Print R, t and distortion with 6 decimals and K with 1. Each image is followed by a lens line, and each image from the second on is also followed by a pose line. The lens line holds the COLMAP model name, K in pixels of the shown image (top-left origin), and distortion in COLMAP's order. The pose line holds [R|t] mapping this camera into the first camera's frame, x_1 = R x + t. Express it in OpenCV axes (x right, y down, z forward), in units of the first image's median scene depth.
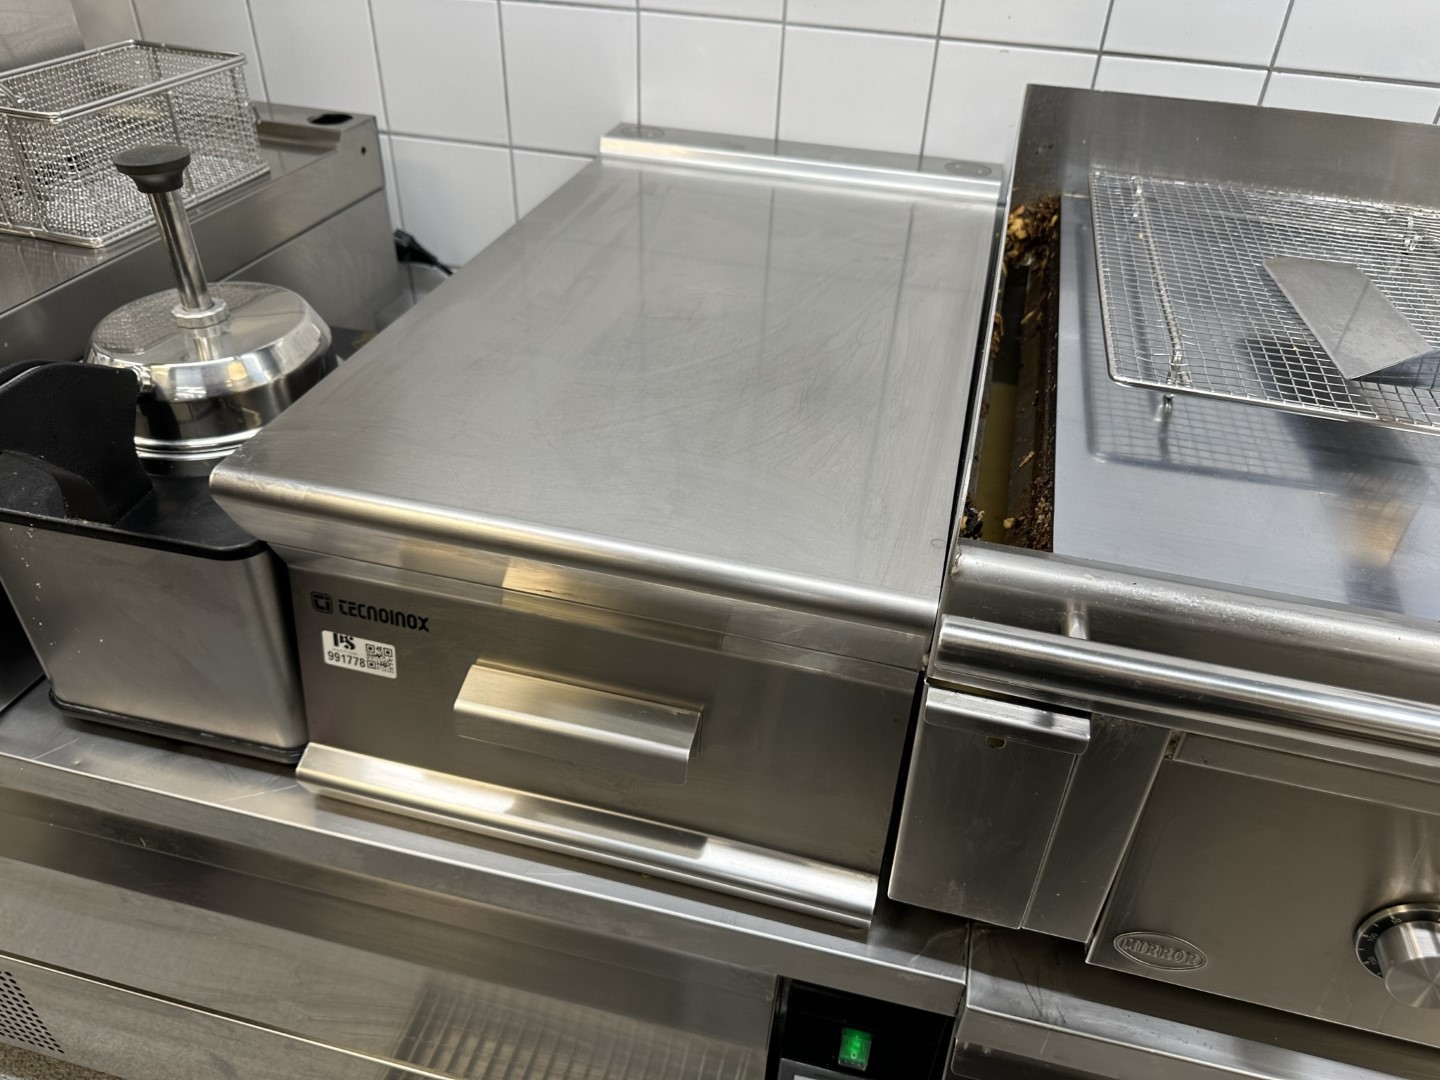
lens RADIAL K [[1038.3, 0, 726.4], [0, 1038.3, 550.8], [0, 0, 1]] dist [0.025285, -0.028864]
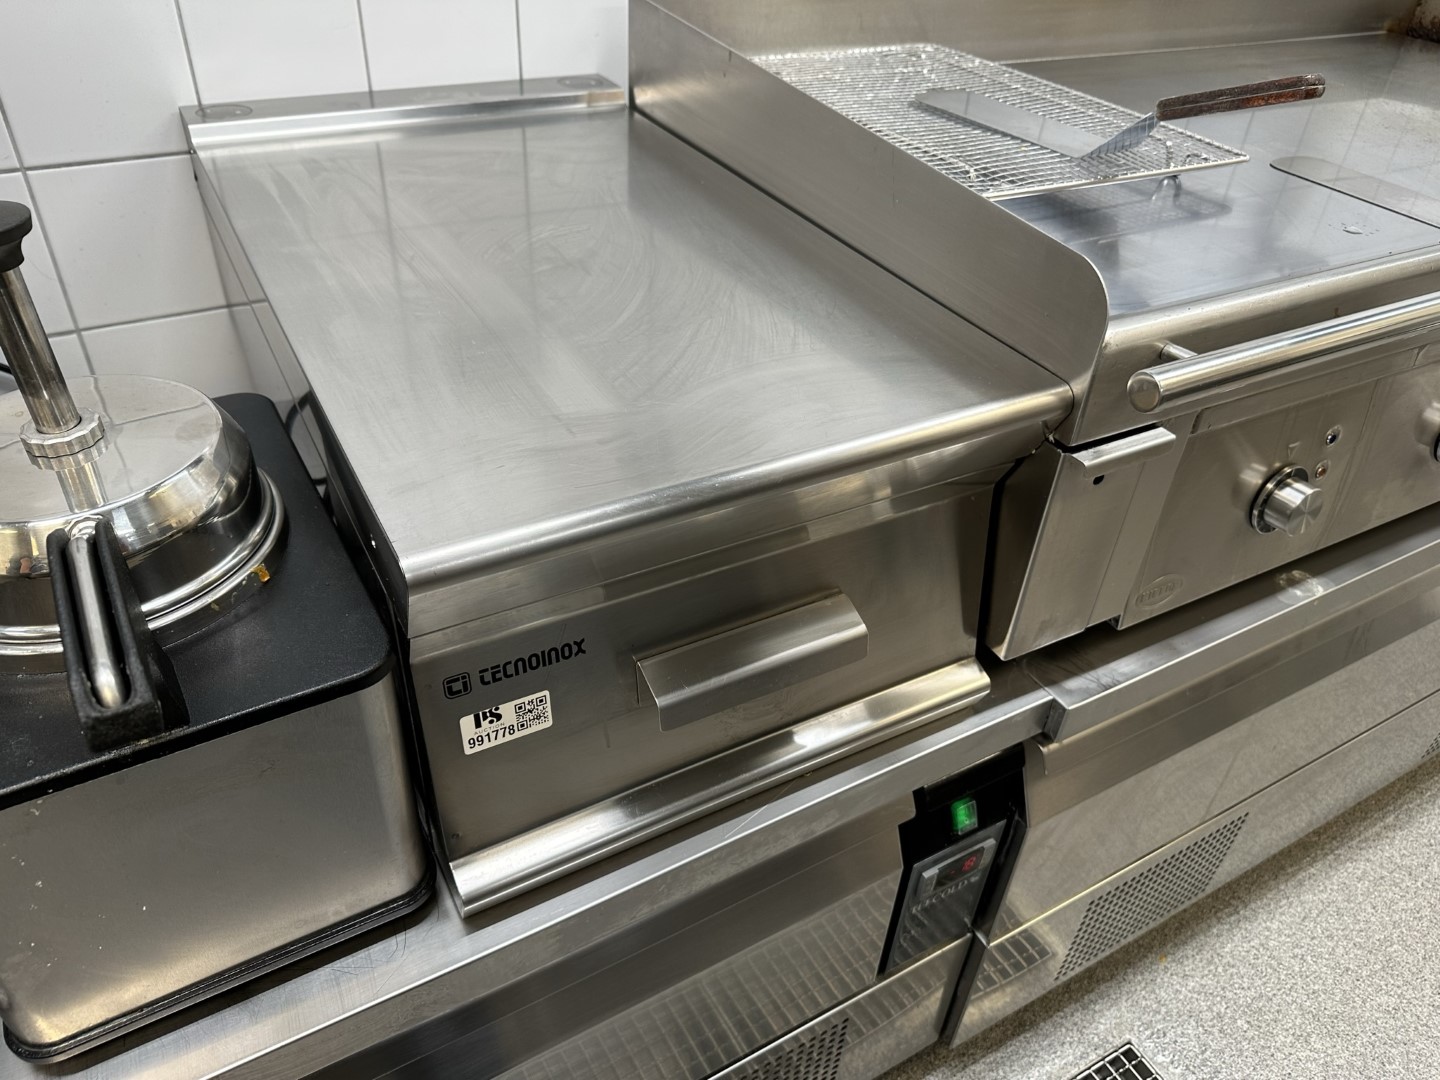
lens RADIAL K [[1038.3, 0, 720.3], [0, 1038.3, 528.6], [0, 0, 1]] dist [0.025285, -0.028864]
pose [[0.734763, -0.409916, 0.540456, -0.626079], [0.392777, 0.906698, 0.153707, -0.109062], [-0.553037, 0.099341, 0.827213, 0.177526]]
